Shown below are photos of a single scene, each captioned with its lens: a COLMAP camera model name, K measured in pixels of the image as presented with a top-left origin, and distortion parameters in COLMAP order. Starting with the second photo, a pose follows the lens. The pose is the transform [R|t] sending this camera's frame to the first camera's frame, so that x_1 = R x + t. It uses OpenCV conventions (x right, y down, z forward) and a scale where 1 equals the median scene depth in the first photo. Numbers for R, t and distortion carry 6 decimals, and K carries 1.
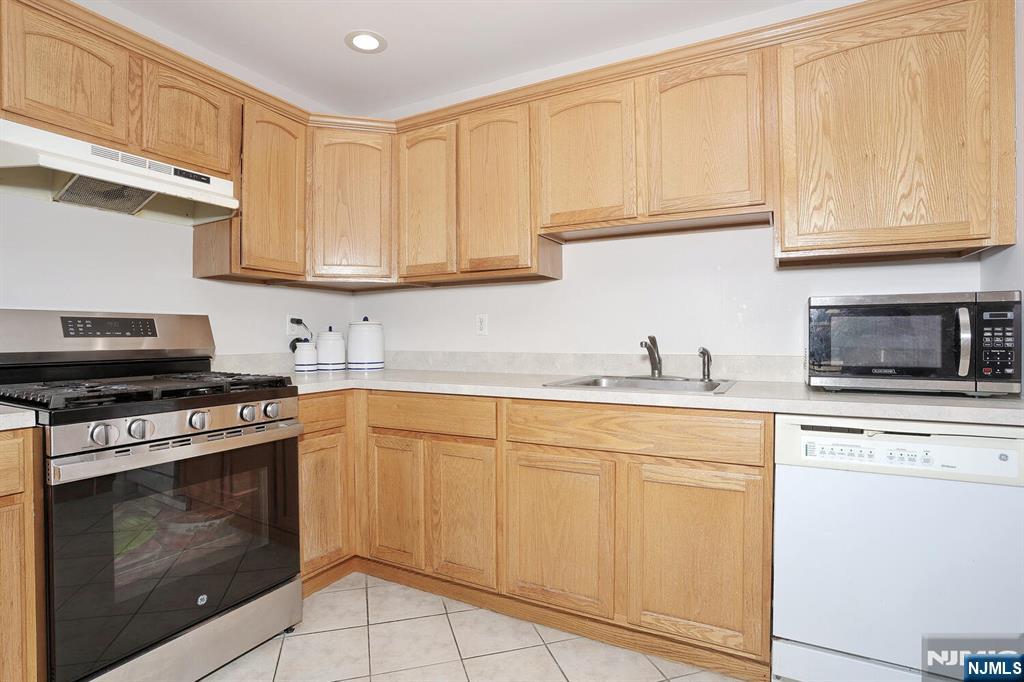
lens RADIAL K [[517.9, 0, 508.8], [0, 517.9, 336.4], [0, 0, 1]] dist [-0.088270, 0.039643]
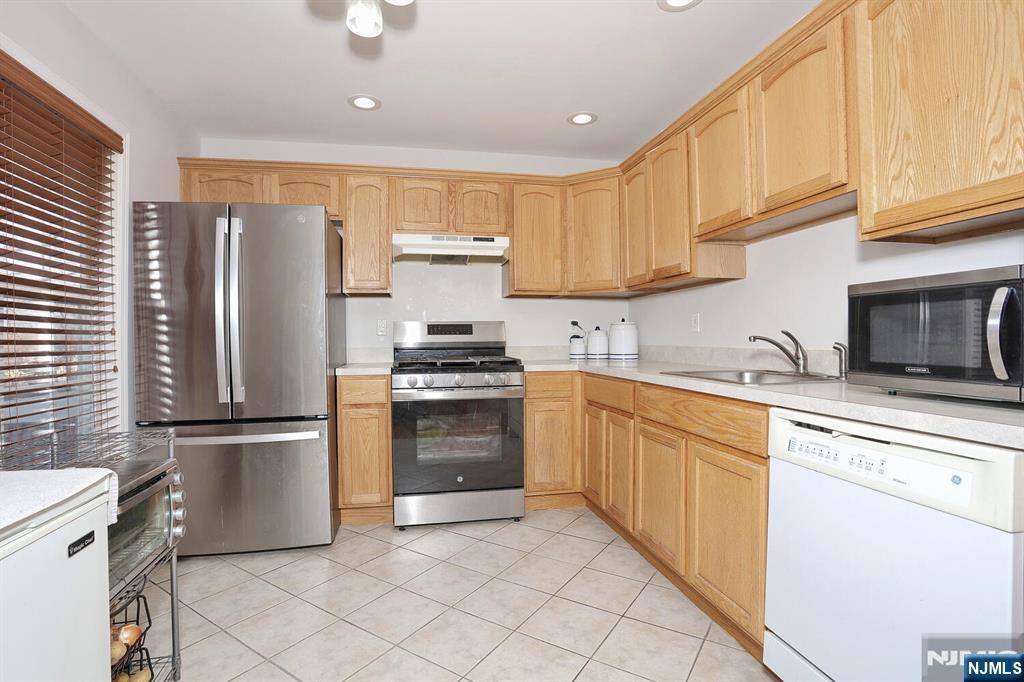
lens RADIAL K [[500.6, 0, 511.0], [0, 500.6, 336.8], [0, 0, 1]] dist [-0.066143, 0.025854]
pose [[0.646892, -0.002978, -0.762576, 0.779032], [0.004533, 0.999990, -0.000060, 0.010070], [0.762568, -0.003418, 0.646899, -0.025603]]
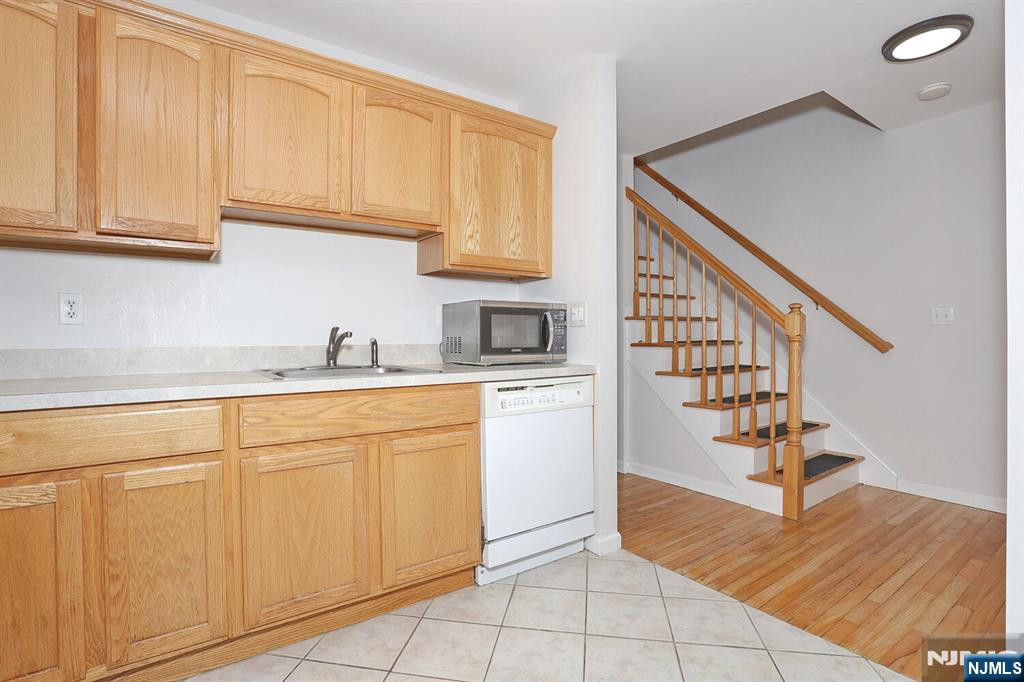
lens RADIAL K [[500.6, 0, 511.0], [0, 500.6, 336.8], [0, 0, 1]] dist [-0.066143, 0.025854]
pose [[0.439738, -0.002313, 0.898123, -0.563213], [0.001073, 0.999997, 0.002049, 0.019855], [-0.898125, 0.000063, 0.439739, 0.270313]]
